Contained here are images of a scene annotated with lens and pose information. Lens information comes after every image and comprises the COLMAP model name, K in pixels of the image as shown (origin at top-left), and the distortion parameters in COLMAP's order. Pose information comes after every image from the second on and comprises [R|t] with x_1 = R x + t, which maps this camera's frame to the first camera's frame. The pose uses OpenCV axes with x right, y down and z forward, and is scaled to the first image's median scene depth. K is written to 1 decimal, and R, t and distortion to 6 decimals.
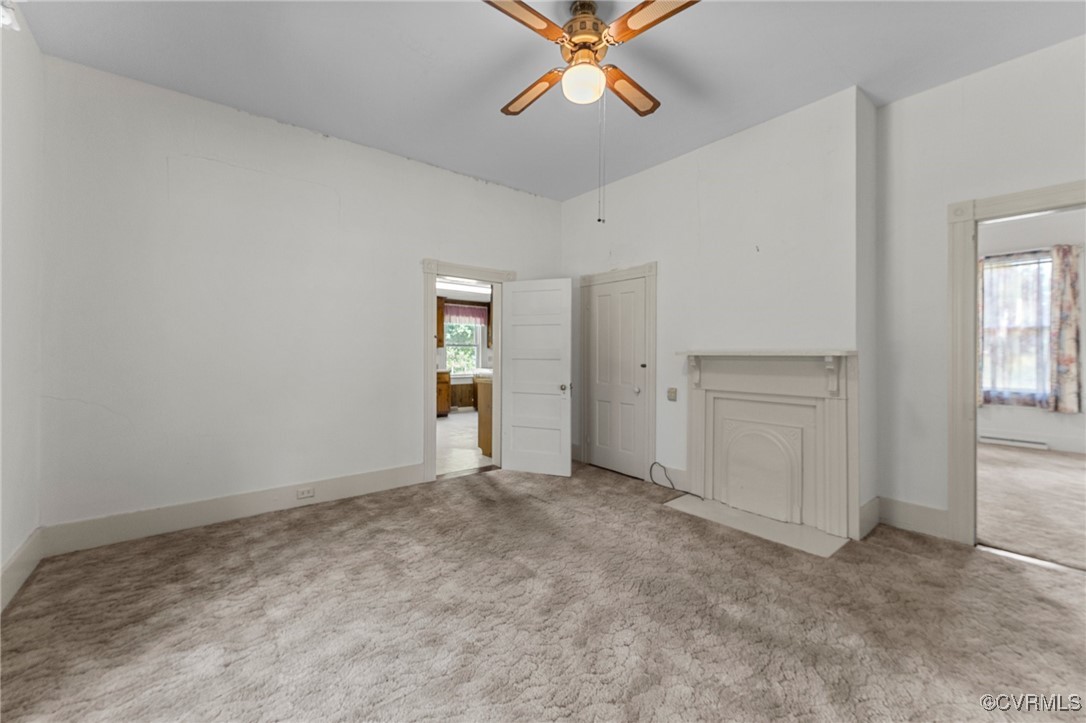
lens RADIAL K [[436.5, 0, 537.8], [0, 436.5, 349.6], [0, 0, 1]] dist [-0.000395, 0.000583]
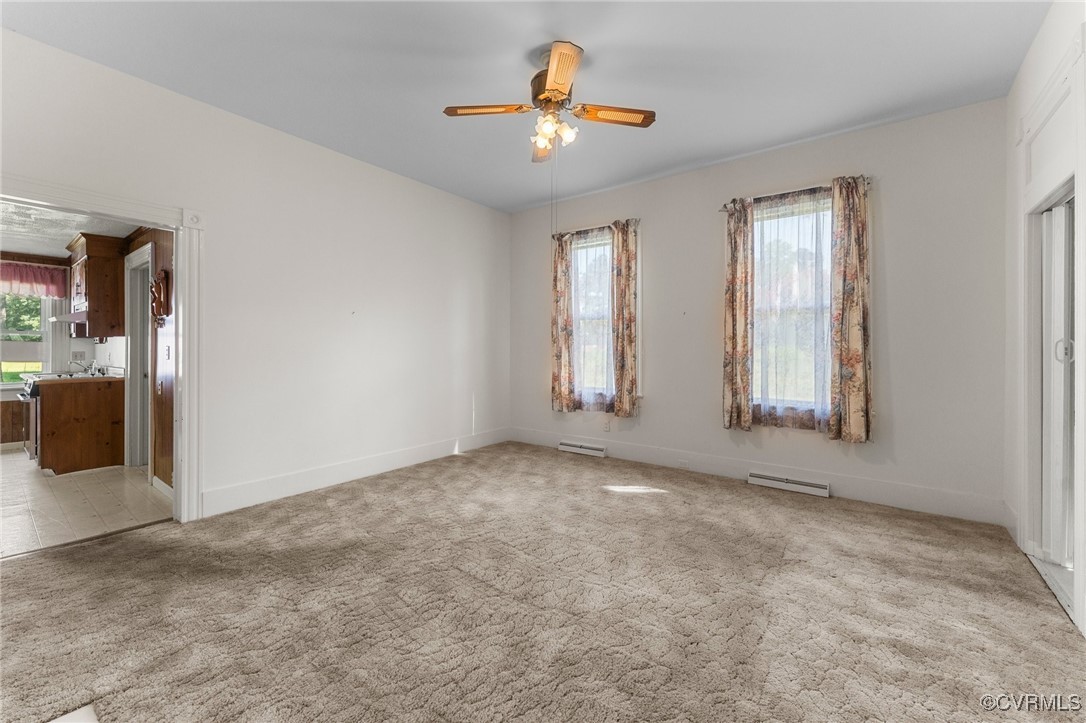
lens RADIAL K [[436.5, 0, 540.3], [0, 436.5, 341.8], [0, 0, 1]] dist [-0.000395, 0.000583]
pose [[0.965681, 0.004418, 0.259693, 0.761306], [-0.003281, 0.999983, -0.004811, 0.005857], [-0.259710, 0.003794, 0.965679, 0.631206]]
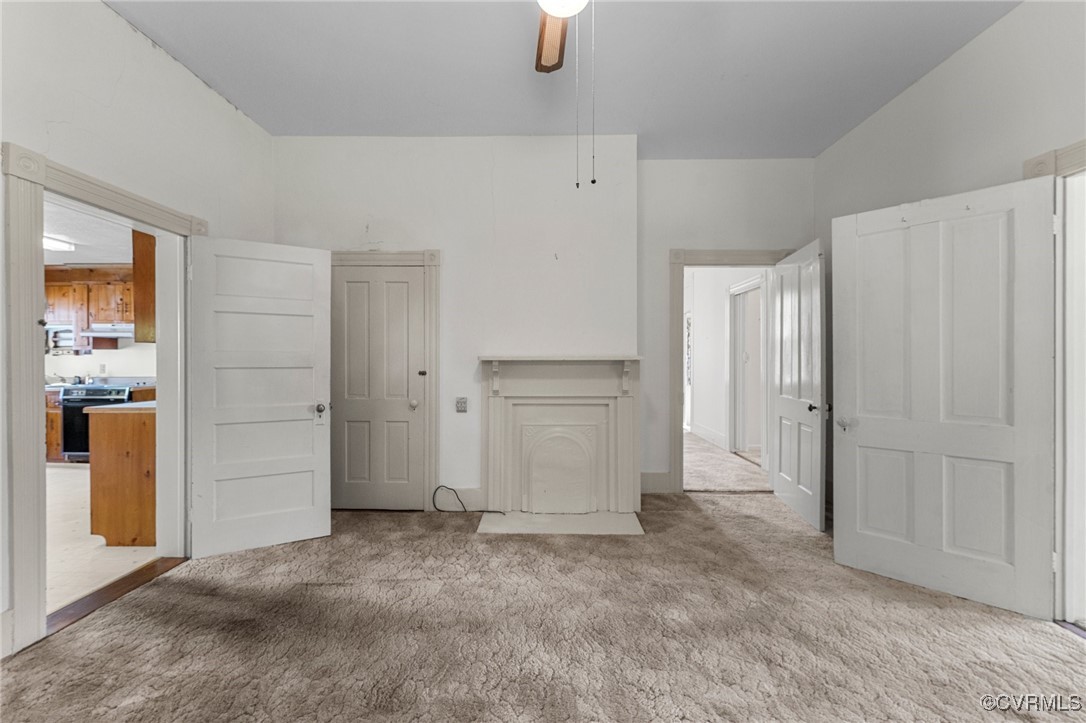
lens RADIAL K [[436.5, 0, 538.3], [0, 436.5, 359.7], [0, 0, 1]] dist [-0.000395, 0.000583]
pose [[0.633890, -0.006123, 0.773399, -0.258228], [-0.004405, 0.999924, 0.011527, 0.000633], [-0.773410, -0.010714, 0.633815, 0.305533]]
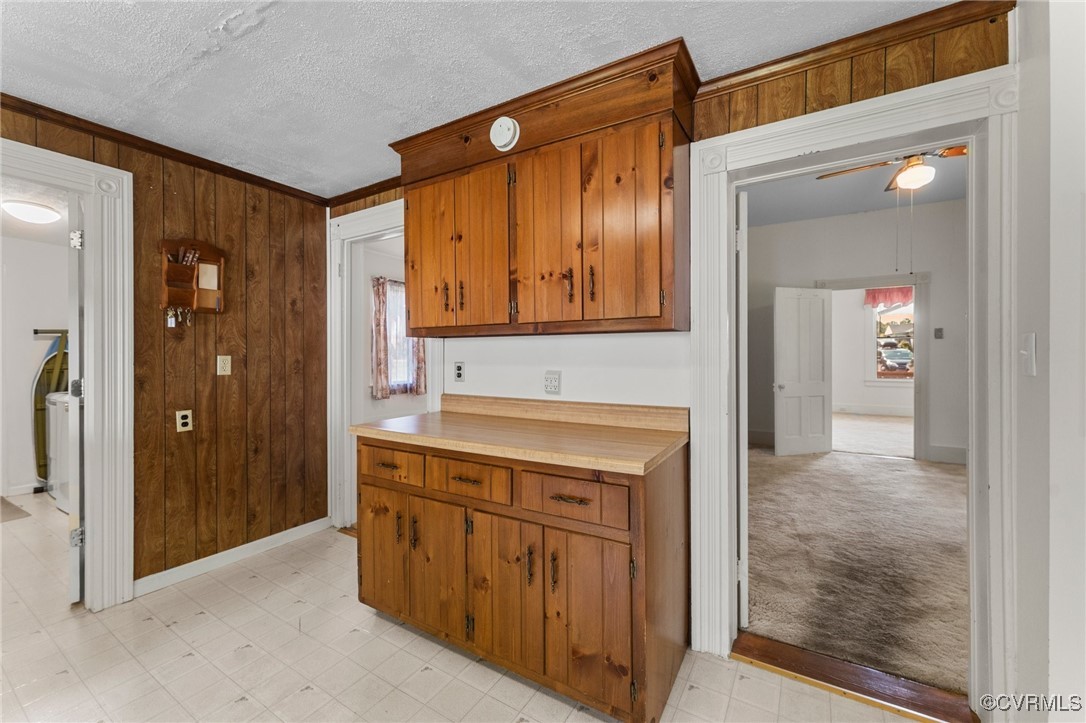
lens RADIAL K [[436.5, 0, 540.6], [0, 436.5, 356.2], [0, 0, 1]] dist [-0.000395, 0.000583]
pose [[-0.359984, -0.003565, 0.932952, -0.446159], [-0.008439, 0.999964, 0.000564, 0.008921], [-0.932920, -0.007670, -0.360001, 1.454312]]
